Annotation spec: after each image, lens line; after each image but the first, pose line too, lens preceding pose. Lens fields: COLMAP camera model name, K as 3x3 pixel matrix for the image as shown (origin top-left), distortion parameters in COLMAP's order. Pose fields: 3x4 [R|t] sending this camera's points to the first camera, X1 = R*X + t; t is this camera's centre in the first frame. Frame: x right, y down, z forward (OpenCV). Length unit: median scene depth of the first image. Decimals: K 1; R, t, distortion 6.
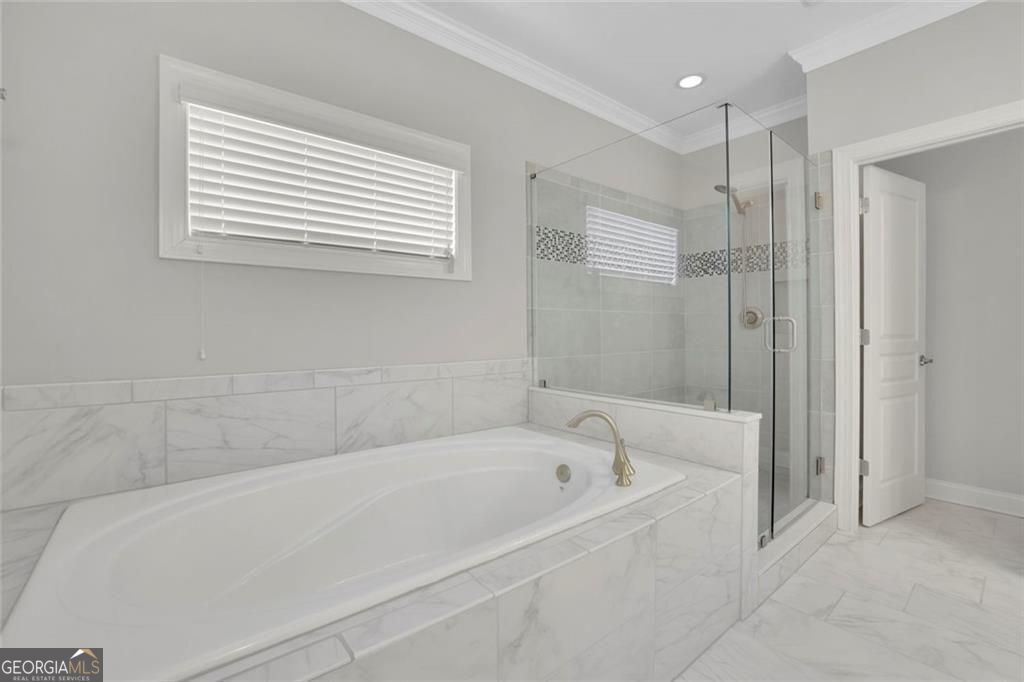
lens RADIAL K [[443.4, 0, 519.7], [0, 443.4, 331.5], [0, 0, 1]] dist [-0.034729, 0.015353]
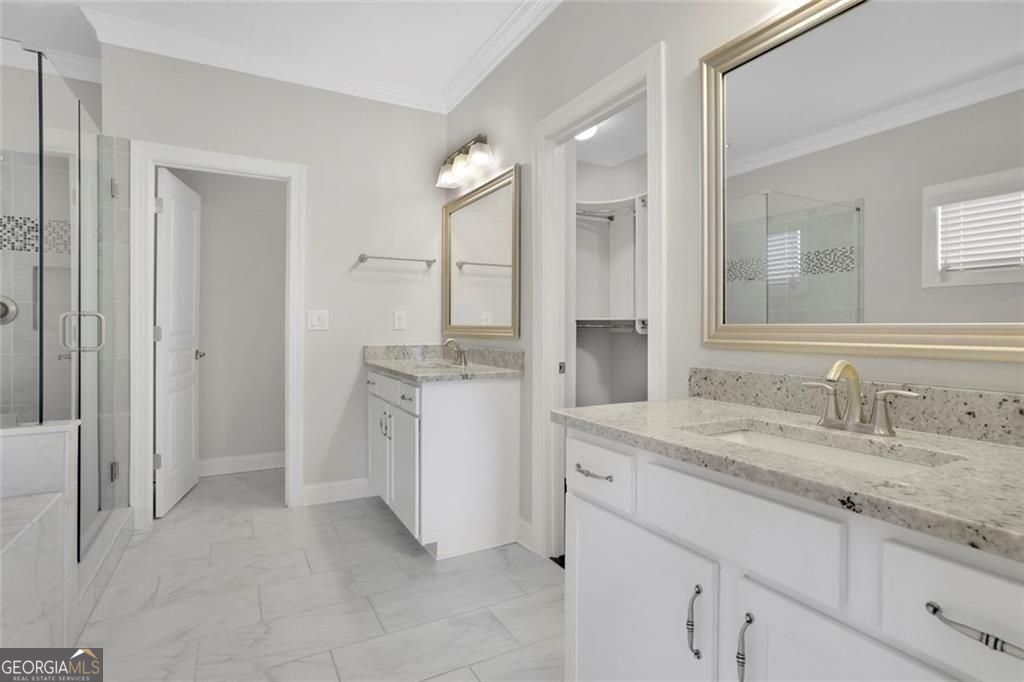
lens RADIAL K [[528.1, 0, 541.1], [0, 528.1, 327.0], [0, 0, 1]] dist [0.000039, -0.000120]
pose [[0.145121, 0.004276, 0.989405, -0.304258], [-0.002460, 0.999989, -0.003961, -0.000286], [-0.989411, -0.001859, 0.145130, -0.070689]]
